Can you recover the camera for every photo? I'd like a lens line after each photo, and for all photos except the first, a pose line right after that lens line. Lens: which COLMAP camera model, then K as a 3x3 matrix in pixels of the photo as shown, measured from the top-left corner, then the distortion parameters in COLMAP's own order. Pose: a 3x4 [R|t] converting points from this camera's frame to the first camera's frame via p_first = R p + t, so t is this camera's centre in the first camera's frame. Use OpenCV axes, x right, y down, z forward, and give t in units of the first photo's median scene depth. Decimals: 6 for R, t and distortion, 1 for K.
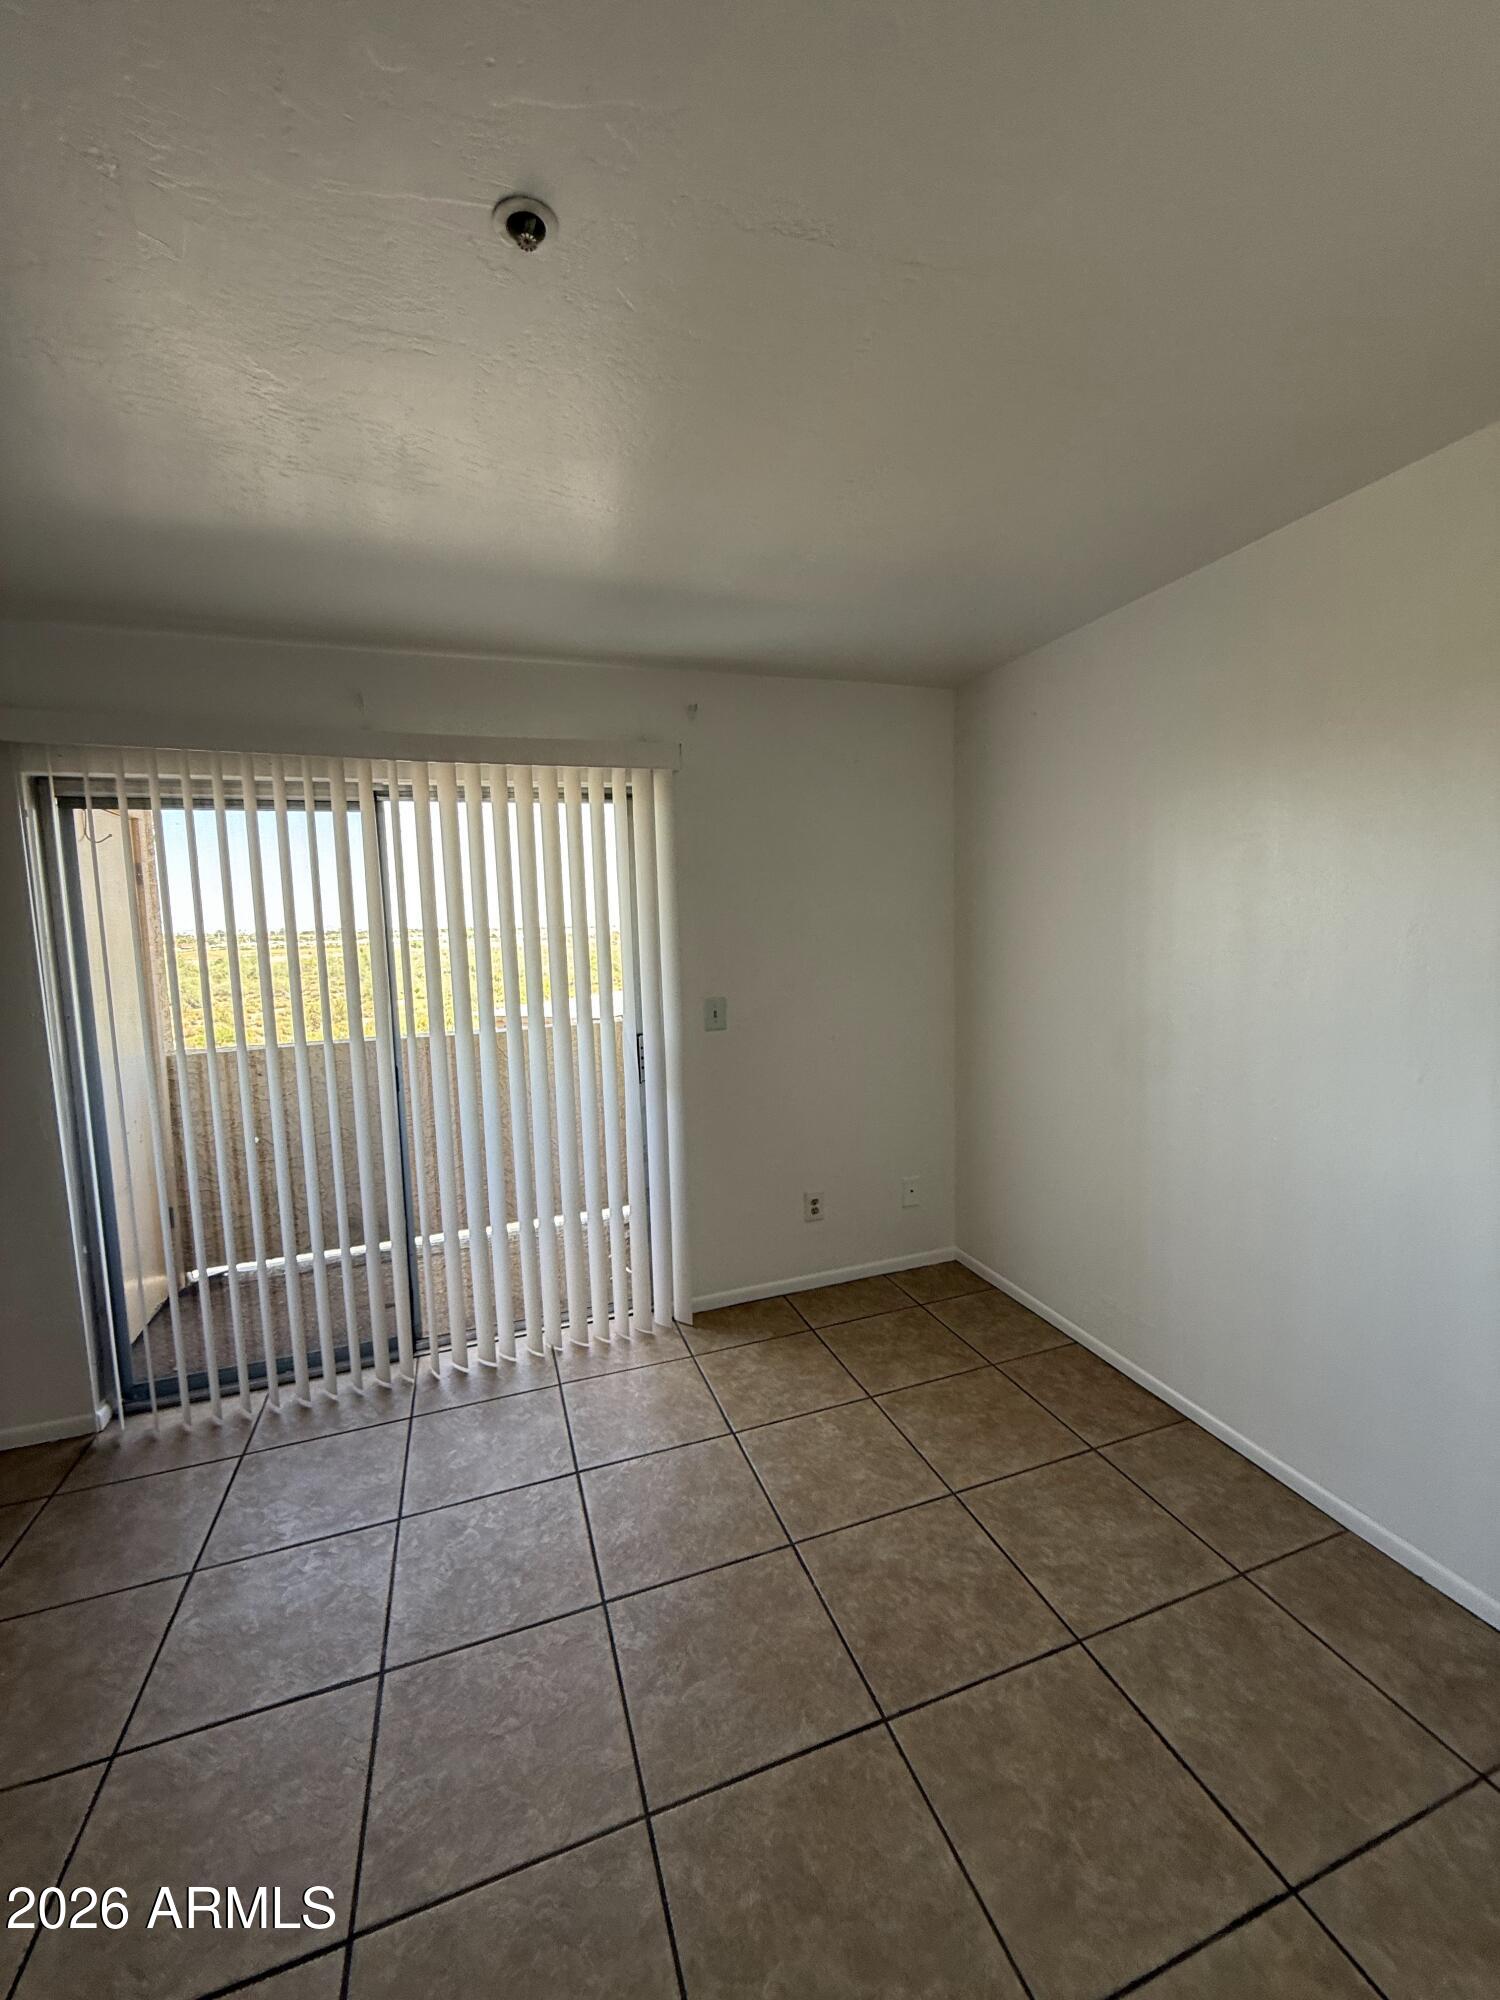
lens RADIAL K [[796.3, 0, 752.5], [0, 796.3, 996.2], [0, 0, 1]] dist [-0.001346, 0.000074]
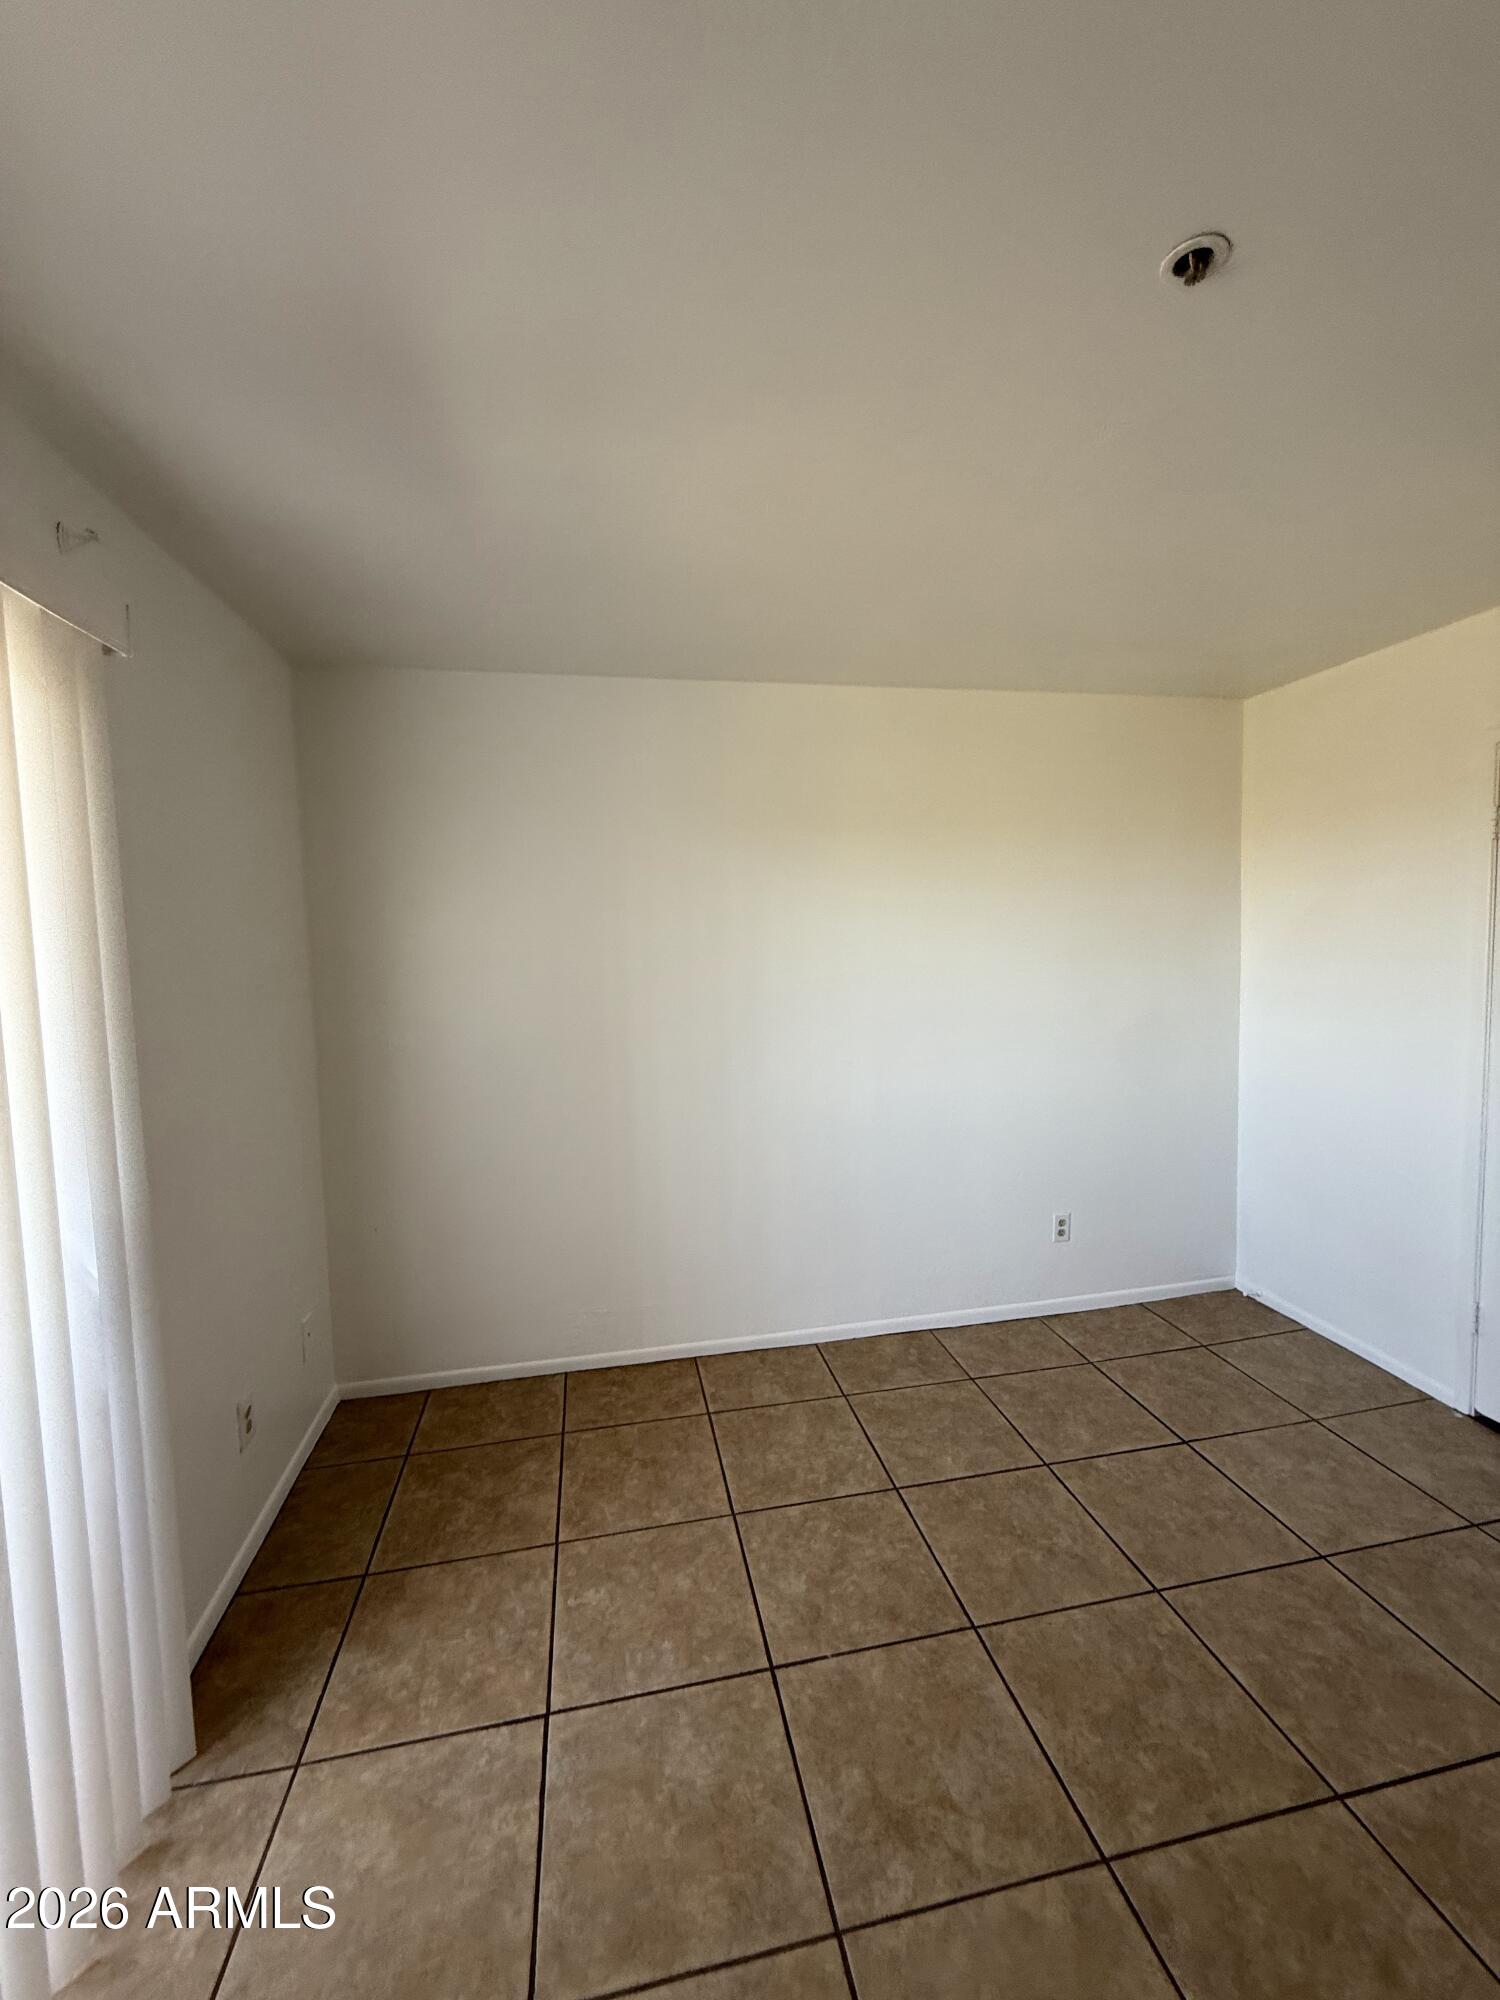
lens RADIAL K [[796.3, 0, 739.1], [0, 796.3, 997.4], [0, 0, 1]] dist [-0.001346, 0.000074]
pose [[0.151881, -0.042123, 0.987501, -0.625335], [0.115307, 0.993025, 0.024624, -0.046028], [-0.981650, 0.110126, 0.155678, 0.661918]]
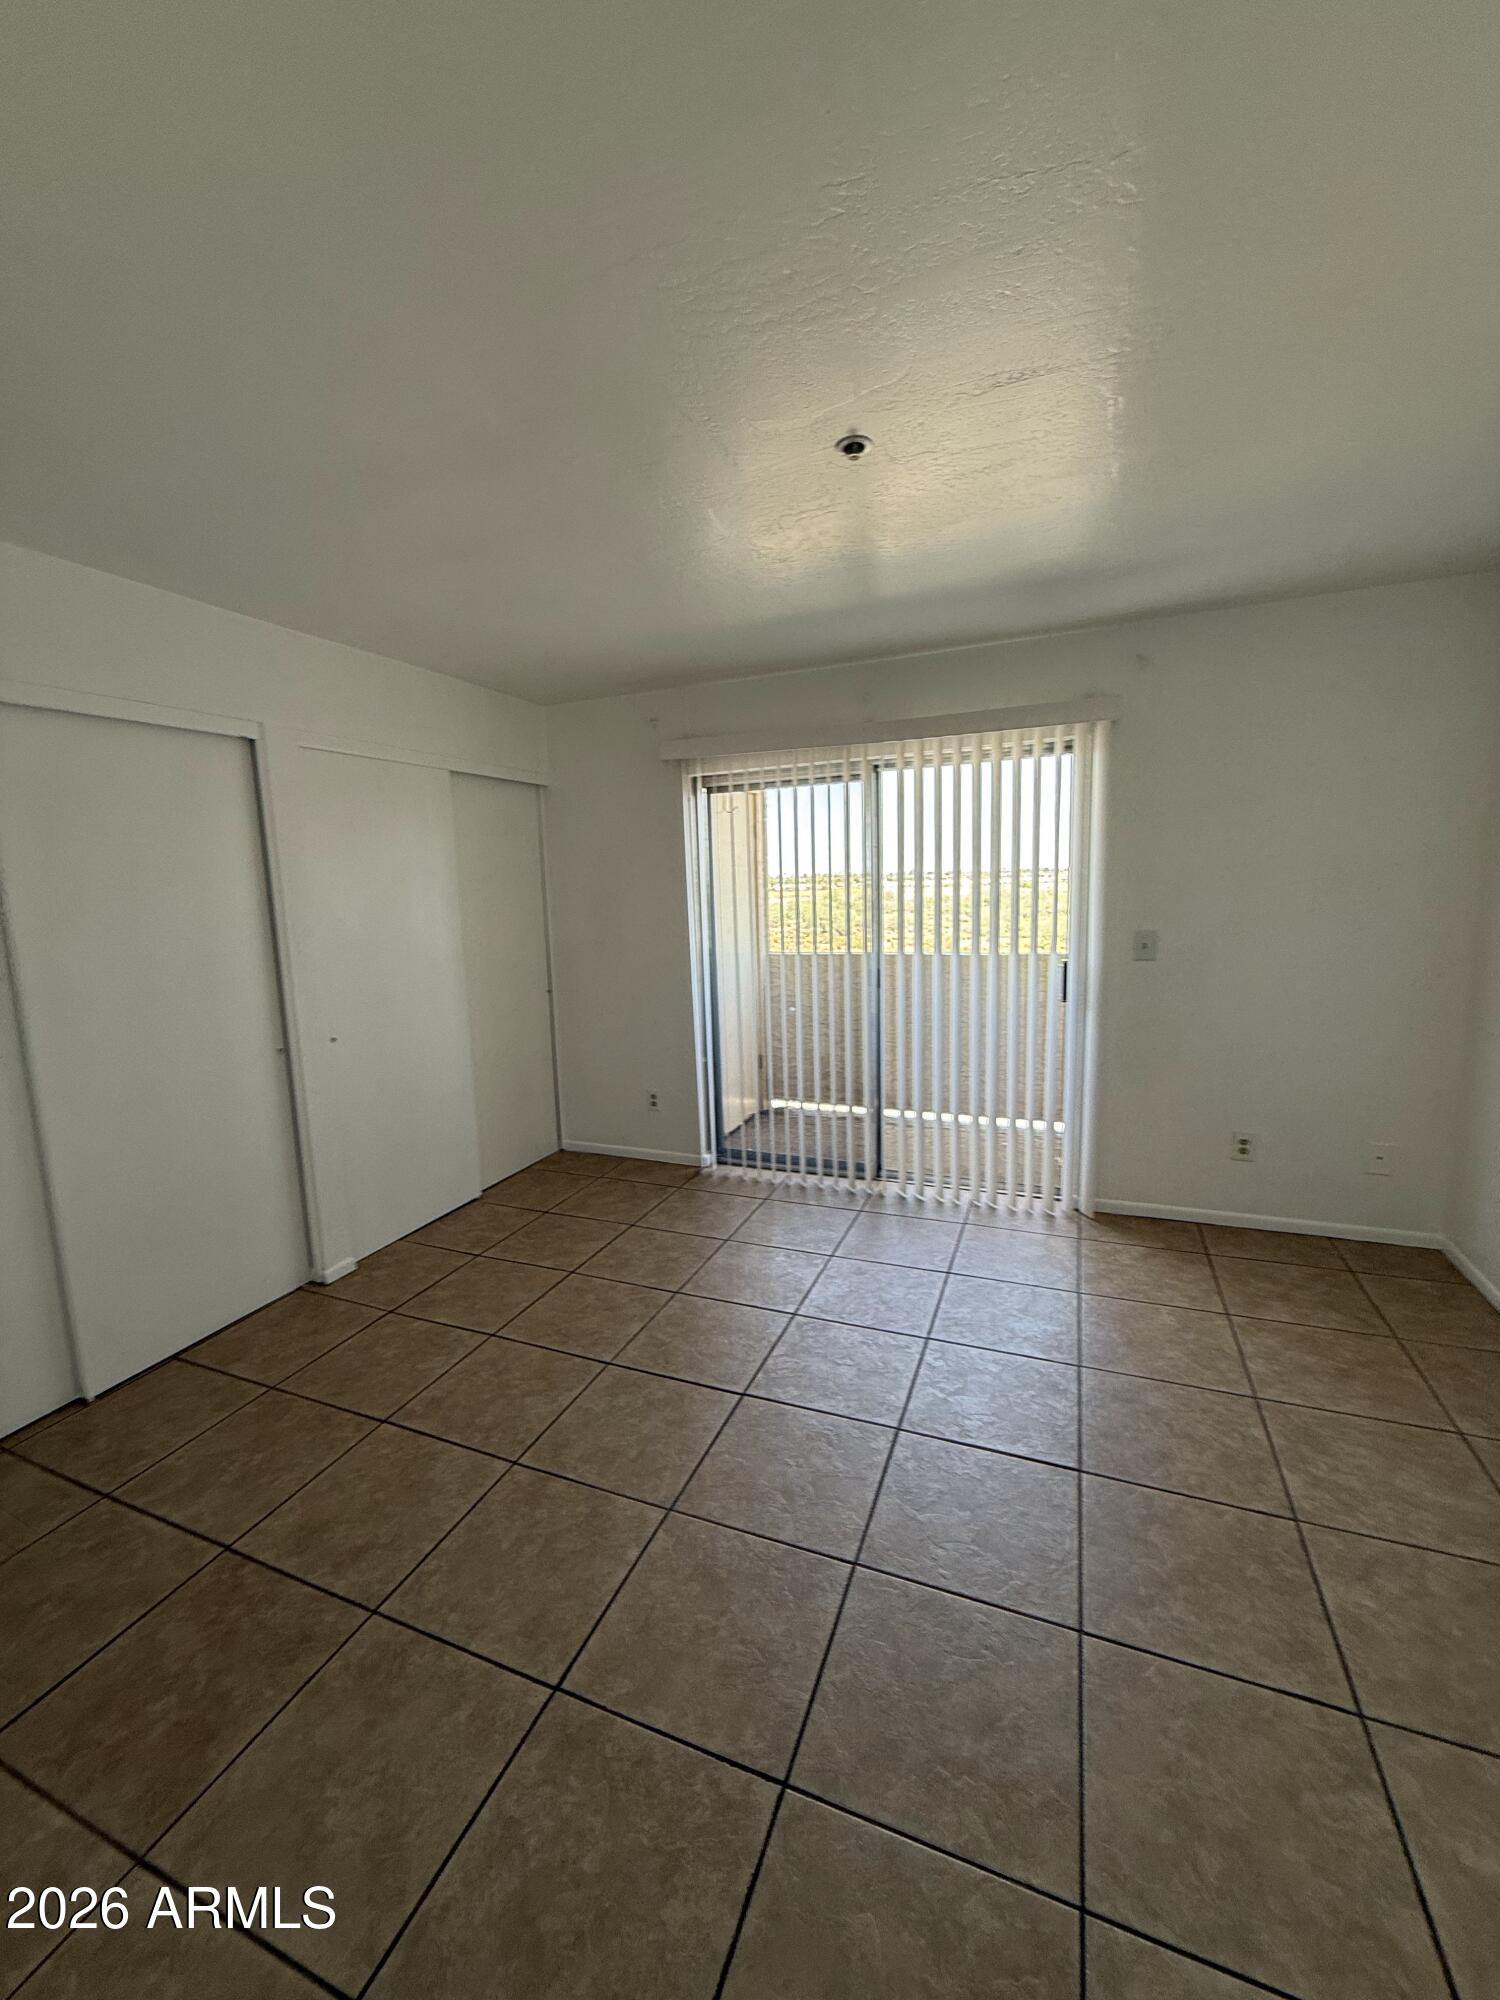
lens RADIAL K [[796.3, 0, 752.1], [0, 796.3, 998.8], [0, 0, 1]] dist [-0.001346, 0.000074]
pose [[0.747935, 0.103988, -0.655576, 0.339842], [-0.052782, 0.993842, 0.097426, 0.020594], [0.661670, -0.038266, 0.748818, -0.198339]]
